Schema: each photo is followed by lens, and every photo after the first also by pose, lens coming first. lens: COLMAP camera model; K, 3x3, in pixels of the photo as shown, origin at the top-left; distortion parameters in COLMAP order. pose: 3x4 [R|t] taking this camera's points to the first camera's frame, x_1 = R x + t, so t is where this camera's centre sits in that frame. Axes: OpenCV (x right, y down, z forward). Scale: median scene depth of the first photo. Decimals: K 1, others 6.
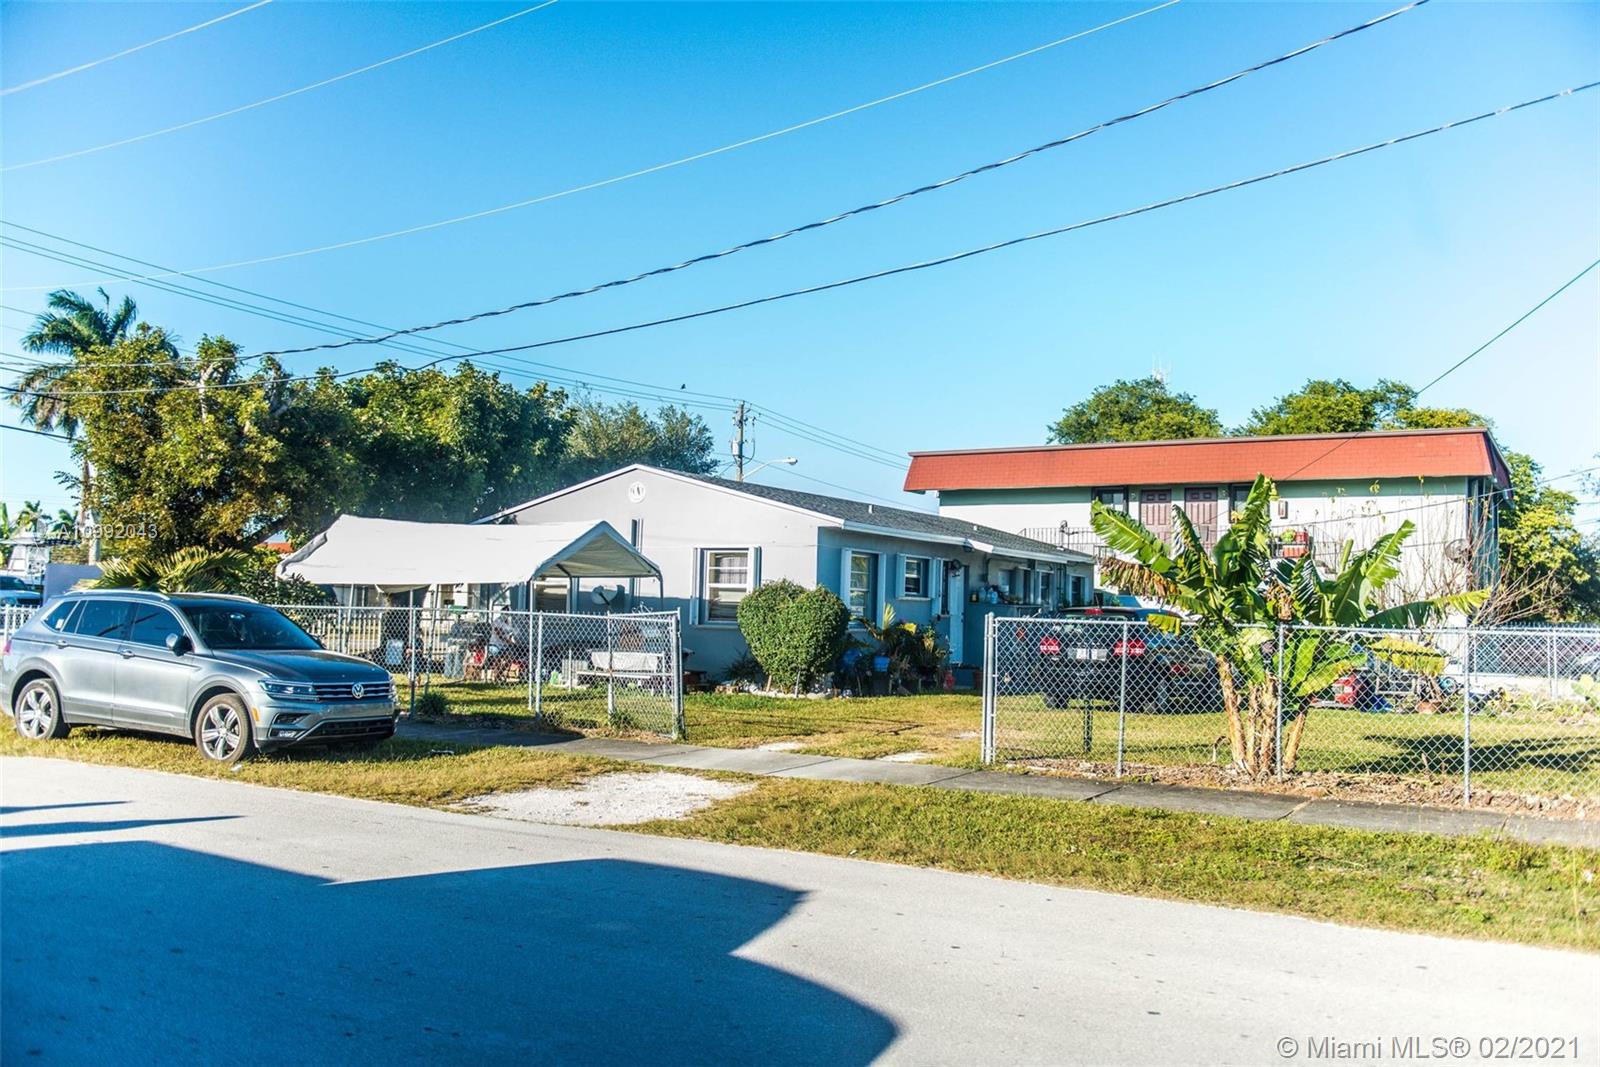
lens RADIAL K [[1355.0, 0, 803.6], [0, 1355.0, 506.6], [0, 0, 1]] dist [-0.008697, -0.004307]
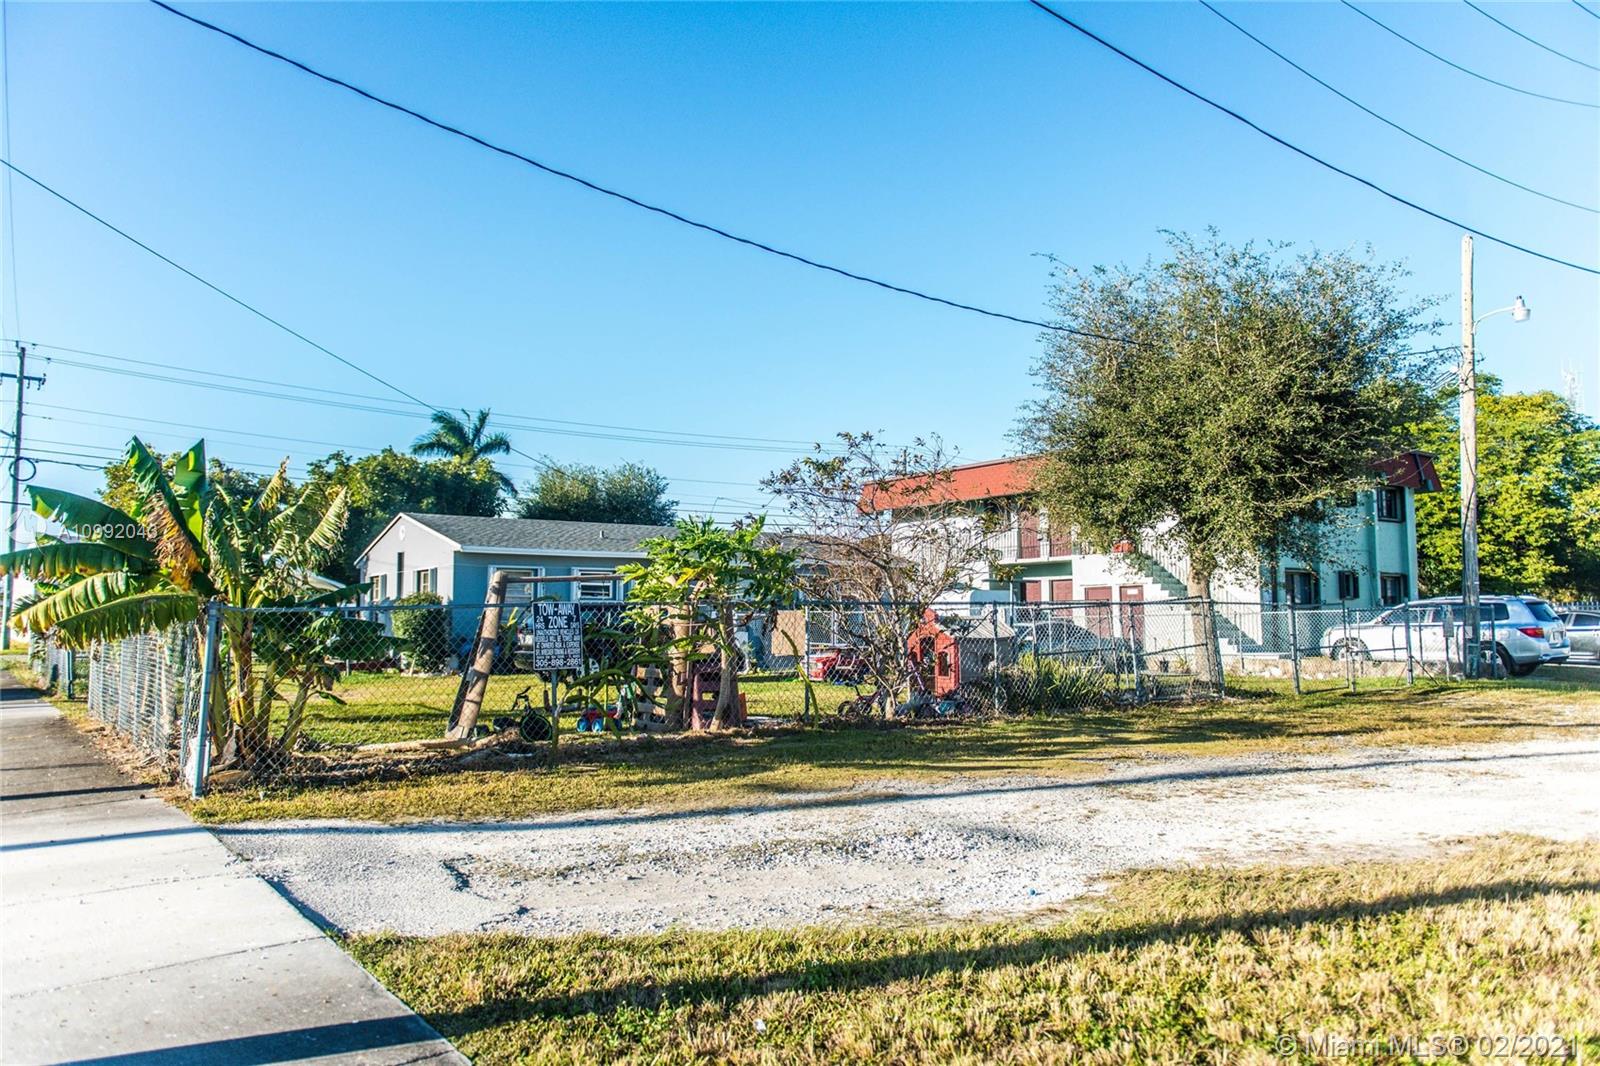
lens RADIAL K [[1116.3, 0, 825.4], [0, 1116.3, 525.0], [0, 0, 1]] dist [-0.006923, -0.004126]
pose [[0.931401, -0.061433, -0.358774, 0.748000], [0.057685, 0.998111, -0.021153, 0.033324], [0.359396, -0.000994, 0.933185, 0.088062]]
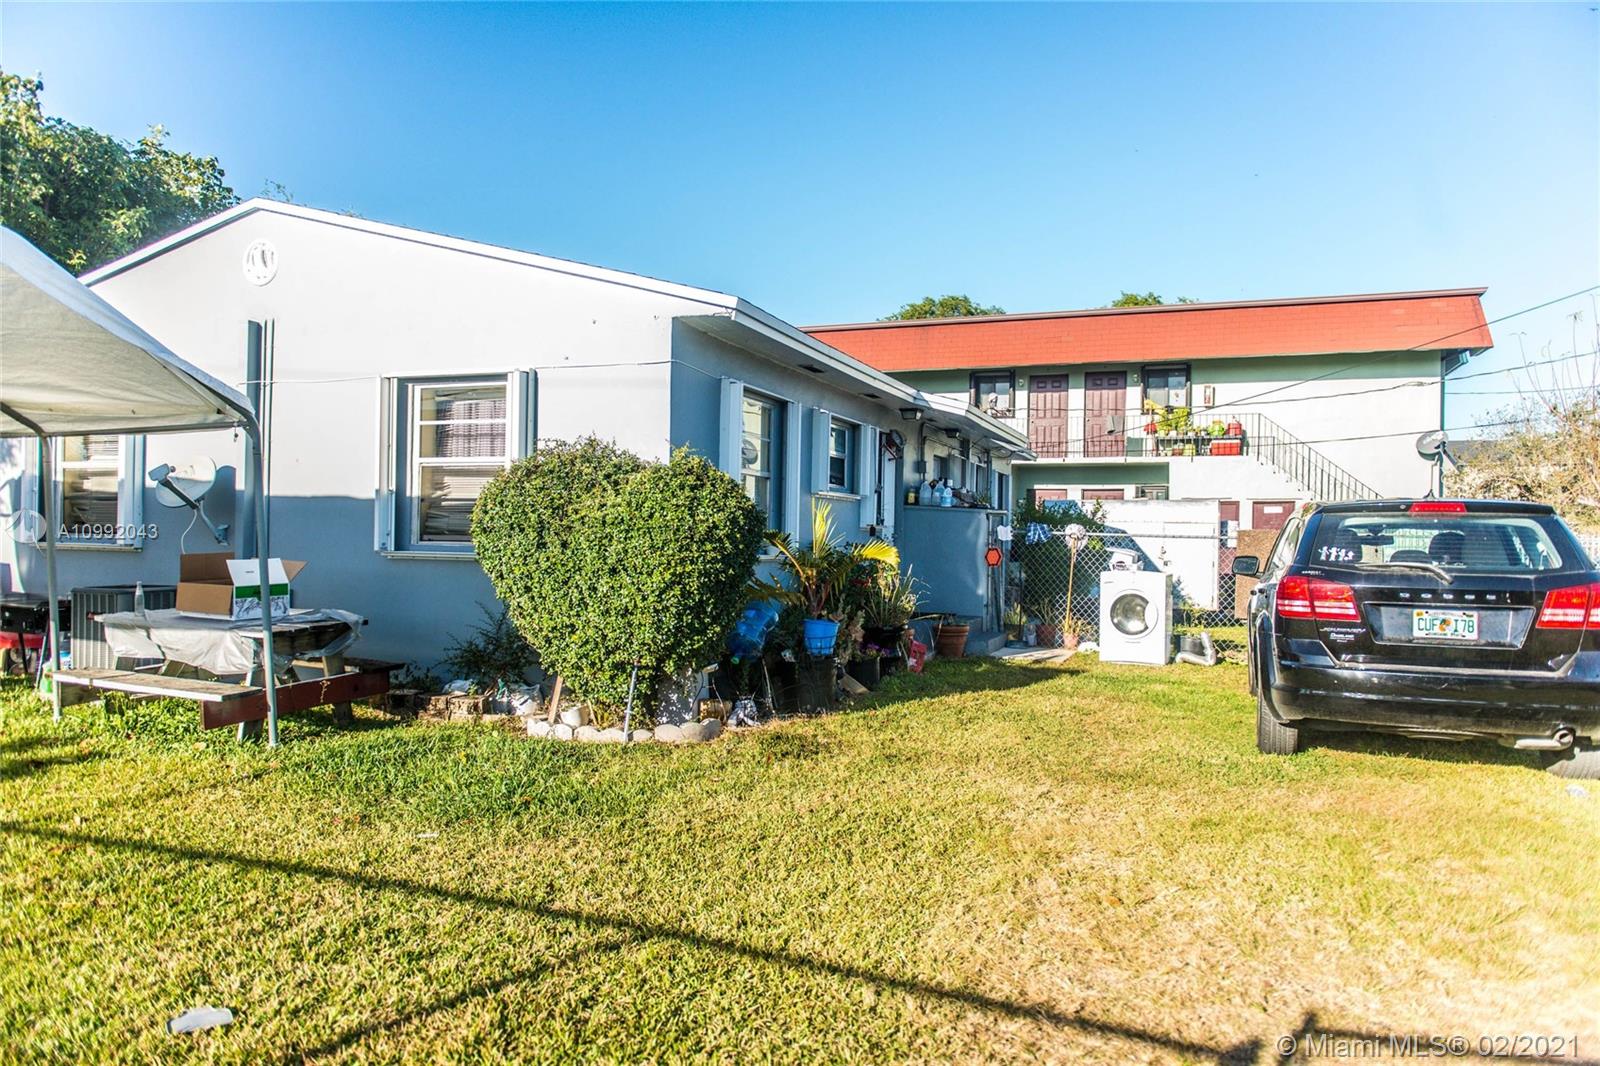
lens RADIAL K [[1073.3, 0, 800.0], [0, 1073.3, 533.0], [0, 0, 1]] dist [0.005690, -0.006940]
pose [[0.984264, -0.009537, 0.176444, -0.009566], [-0.004769, 0.996745, 0.080479, 0.053776], [-0.176637, -0.080054, 0.981015, 0.649302]]
